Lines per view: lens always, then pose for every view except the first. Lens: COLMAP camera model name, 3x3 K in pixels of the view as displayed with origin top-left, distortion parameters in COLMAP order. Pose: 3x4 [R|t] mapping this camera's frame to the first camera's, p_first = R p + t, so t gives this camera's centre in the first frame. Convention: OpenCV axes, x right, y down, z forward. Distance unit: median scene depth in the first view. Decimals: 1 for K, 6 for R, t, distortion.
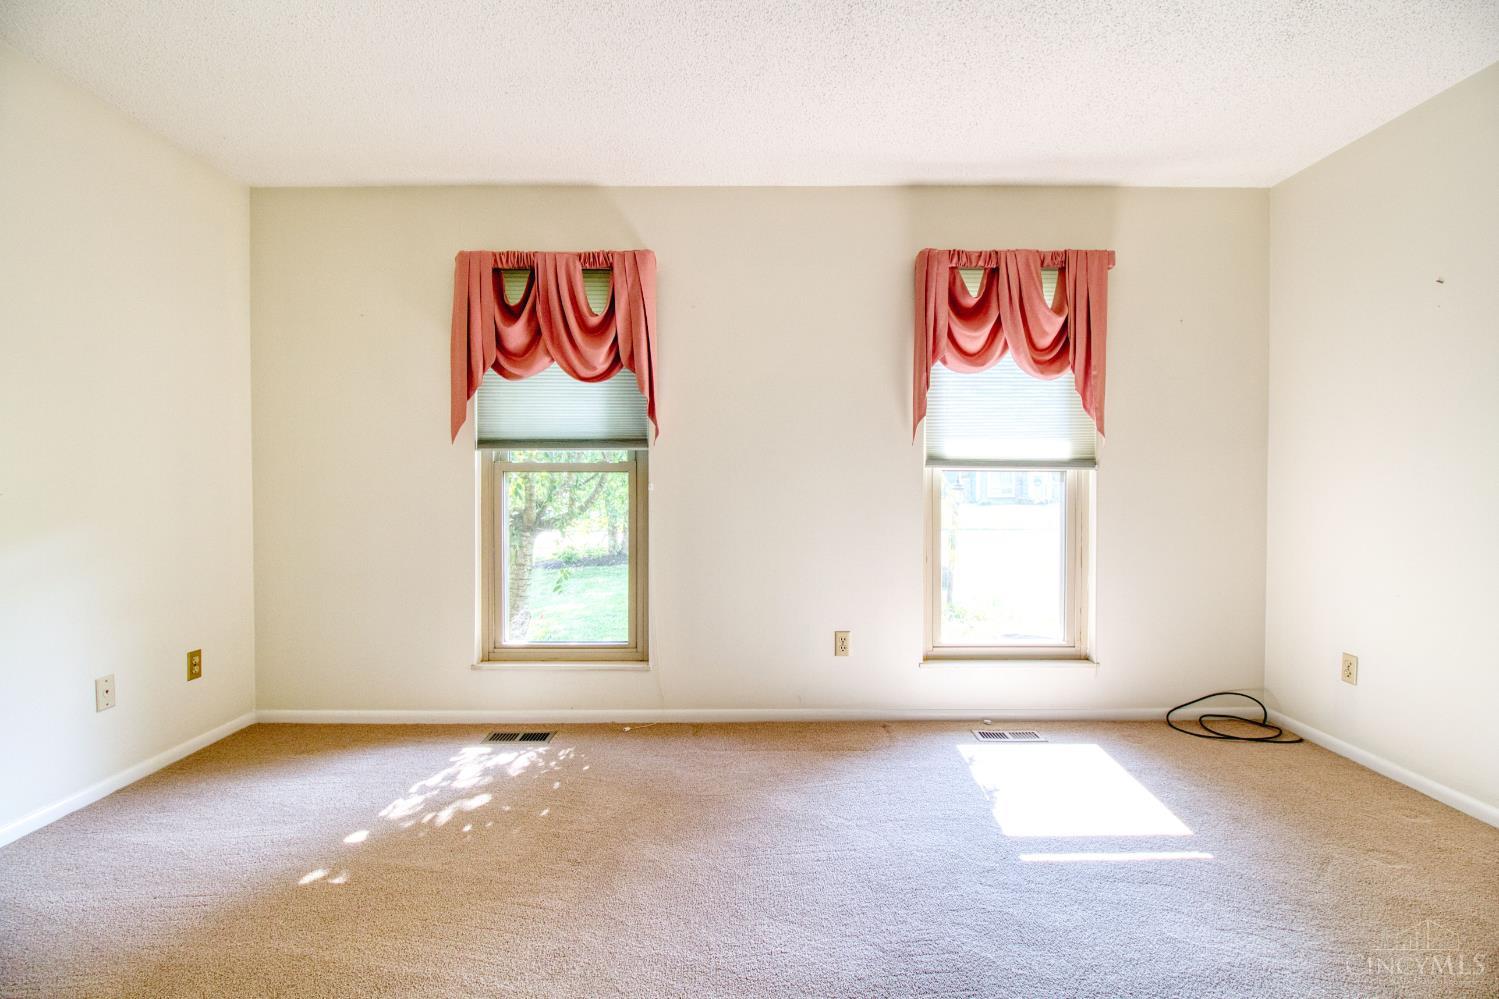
lens RADIAL K [[695.2, 0, 753.4], [0, 695.2, 489.2], [0, 0, 1]] dist [0.000078, -0.015504]
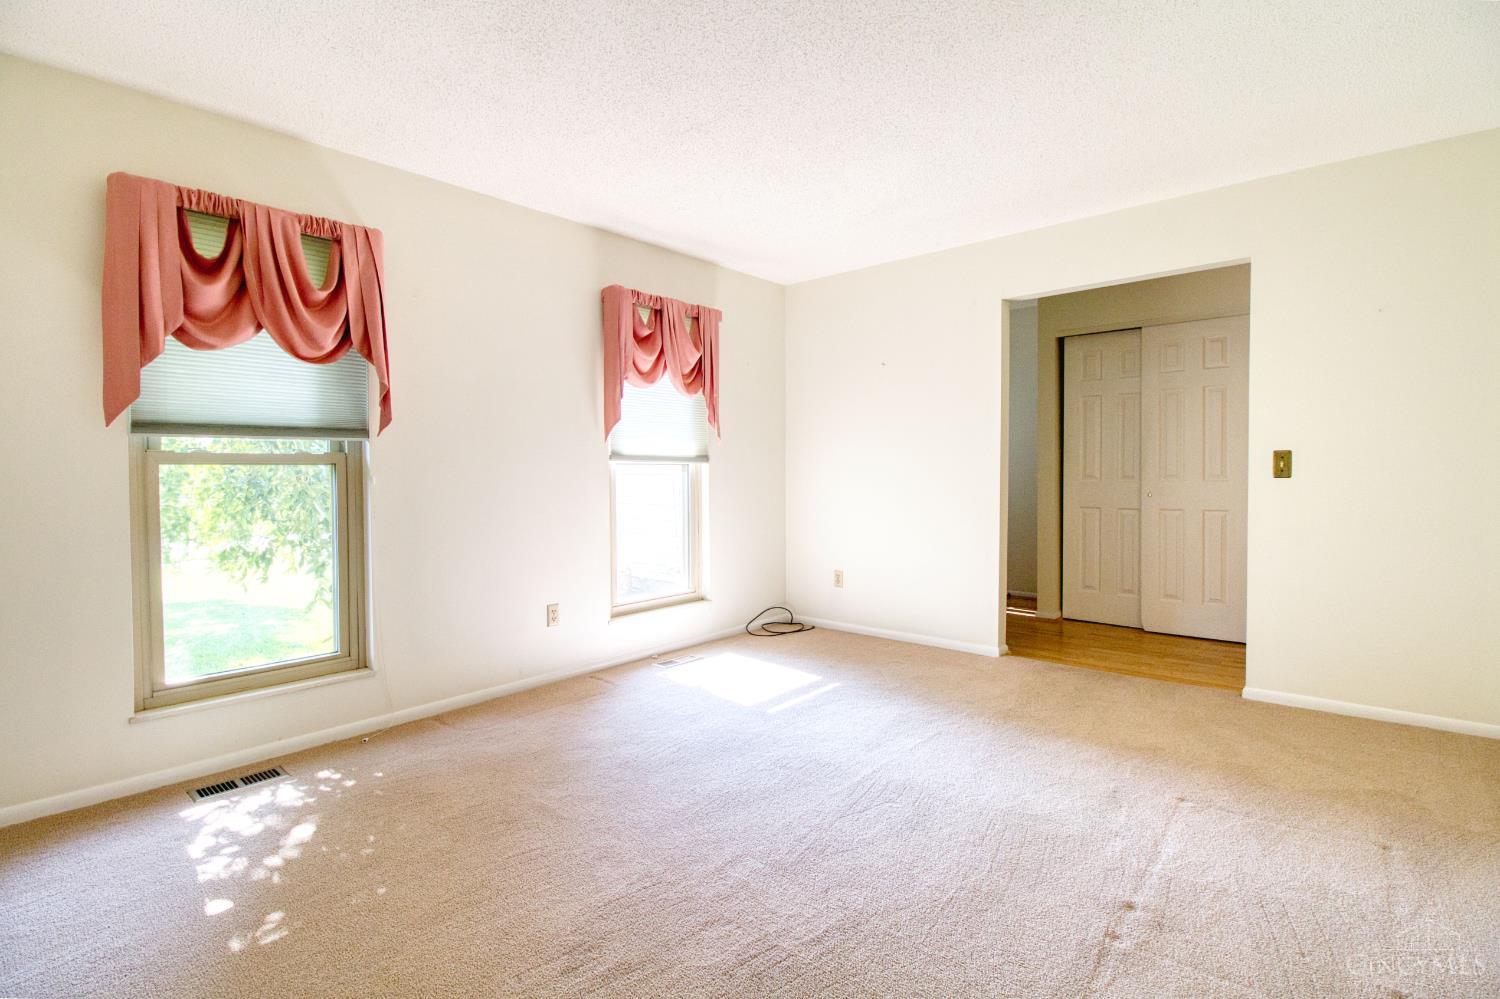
lens RADIAL K [[695.7, 0, 753.9], [0, 695.7, 489.2], [0, 0, 1]] dist [0.000078, -0.015504]
pose [[0.667152, -0.023612, 0.744548, -0.521924], [0.017602, 0.999718, 0.015932, 0.003022], [-0.744714, 0.002476, 0.667379, -0.011423]]
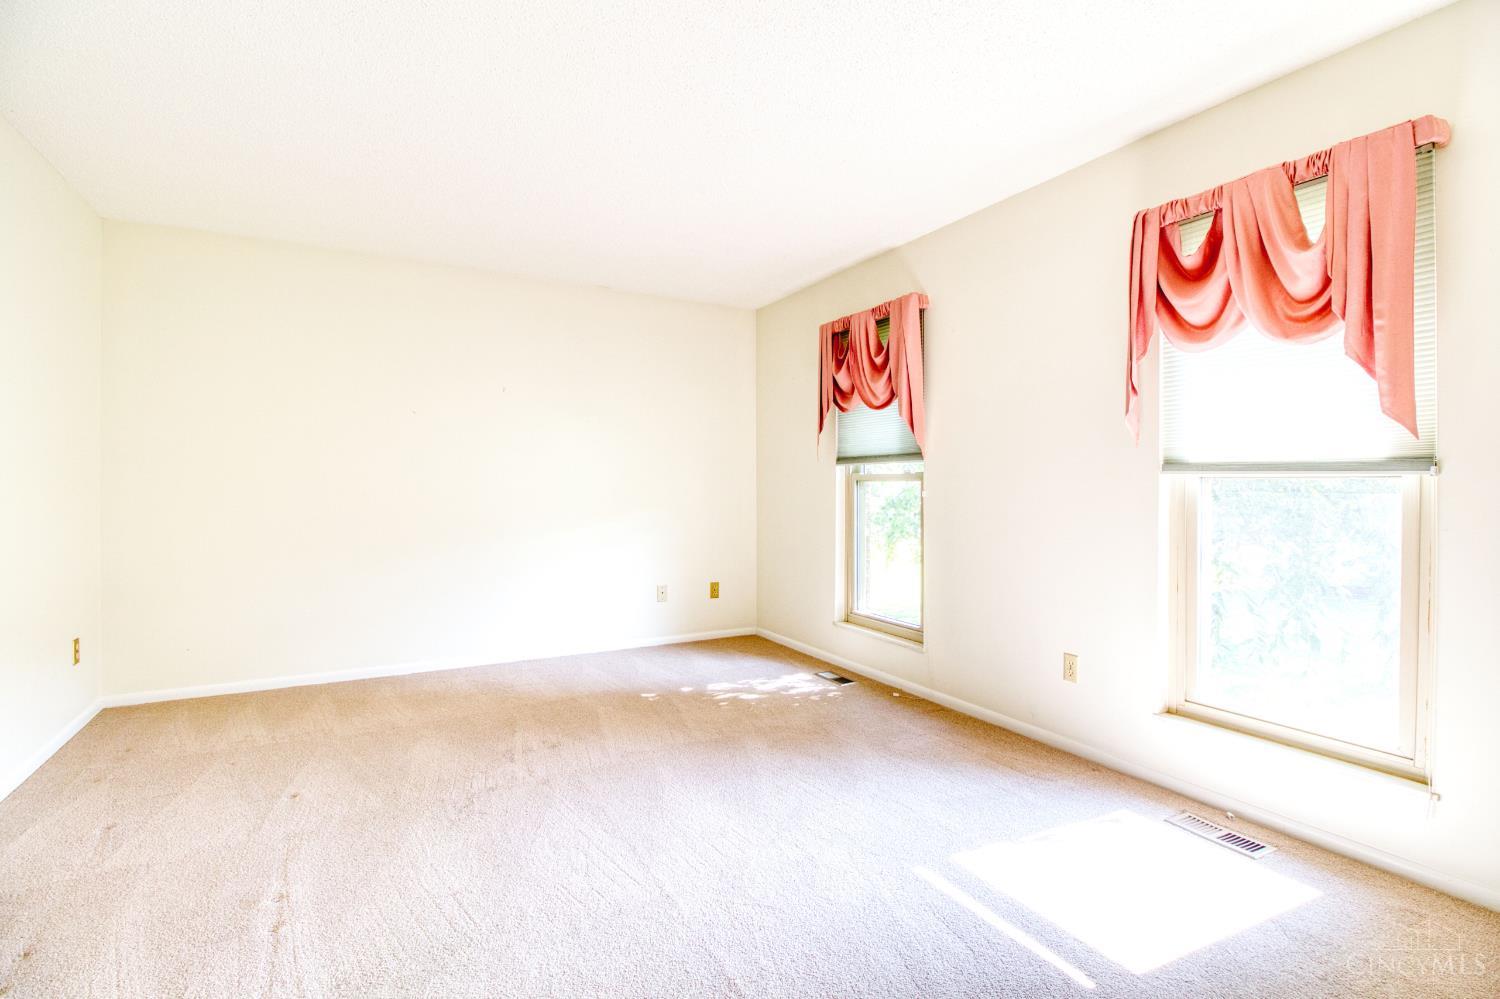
lens RADIAL K [[700.9, 0, 760.3], [0, 700.9, 487.0], [0, 0, 1]] dist [0.000978, -0.017463]
pose [[0.489408, 0.004073, -0.872046, 0.762059], [-0.015253, 0.999876, -0.003890, -0.005943], [0.871922, 0.015205, 0.489409, 0.198180]]
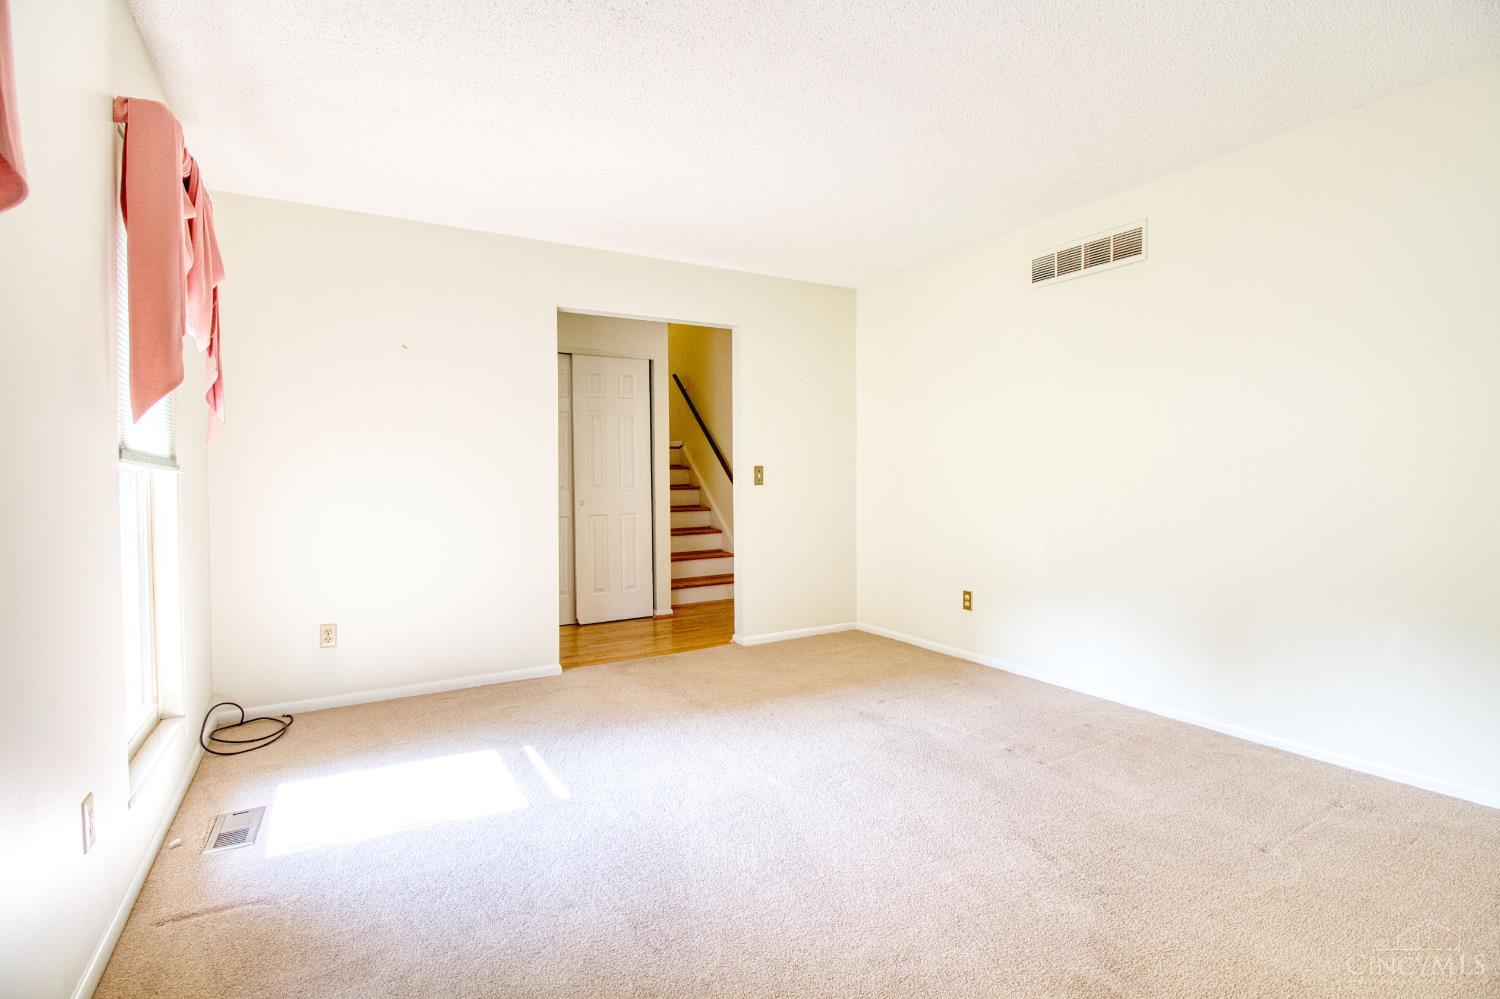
lens RADIAL K [[700.9, 0, 760.3], [0, 700.9, 487.0], [0, 0, 1]] dist [0.000978, -0.017463]
pose [[-0.488641, -0.006001, 0.872464, -0.538868], [0.023944, 0.999507, 0.020285, -0.009895], [-0.872156, 0.030802, -0.488257, 0.842376]]
